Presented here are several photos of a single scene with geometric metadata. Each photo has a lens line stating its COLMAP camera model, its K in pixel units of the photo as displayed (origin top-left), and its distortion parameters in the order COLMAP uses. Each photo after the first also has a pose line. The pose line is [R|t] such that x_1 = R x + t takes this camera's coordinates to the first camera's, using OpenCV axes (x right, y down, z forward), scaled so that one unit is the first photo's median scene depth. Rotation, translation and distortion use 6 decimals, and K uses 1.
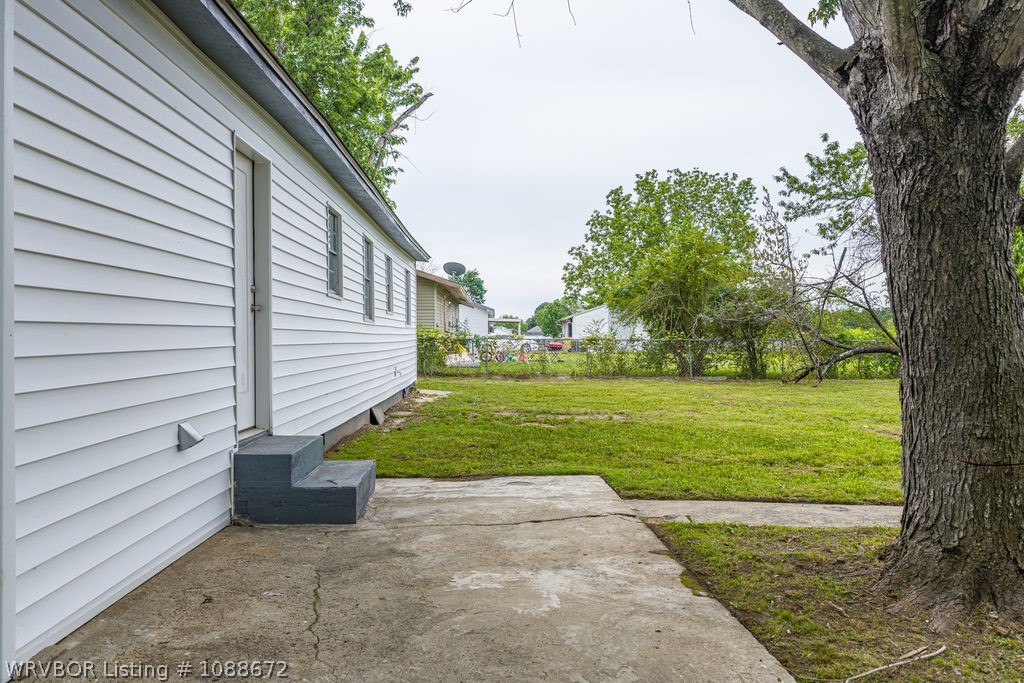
lens RADIAL K [[851.1, 0, 515.8], [0, 851.1, 334.3], [0, 0, 1]] dist [0.022288, -0.038271]
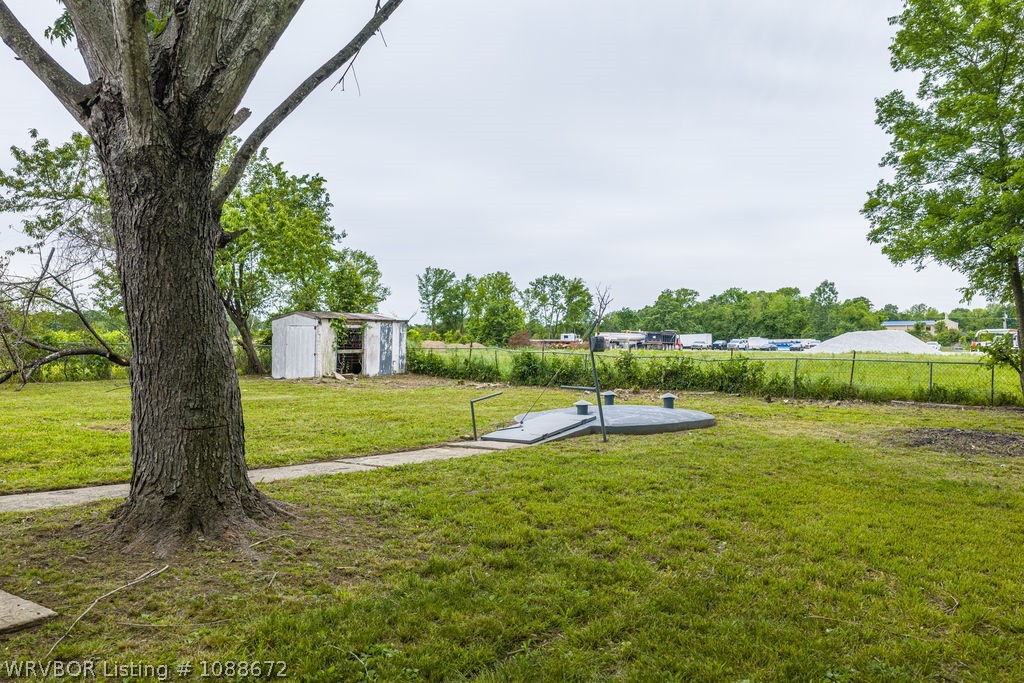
lens RADIAL K [[851.1, 0, 515.8], [0, 851.1, 334.3], [0, 0, 1]] dist [0.022288, -0.038271]
pose [[0.641276, 0.009427, 0.767252, -0.135683], [-0.005847, 0.999956, -0.007399, 0.012195], [-0.767288, 0.000259, 0.641302, -0.208980]]
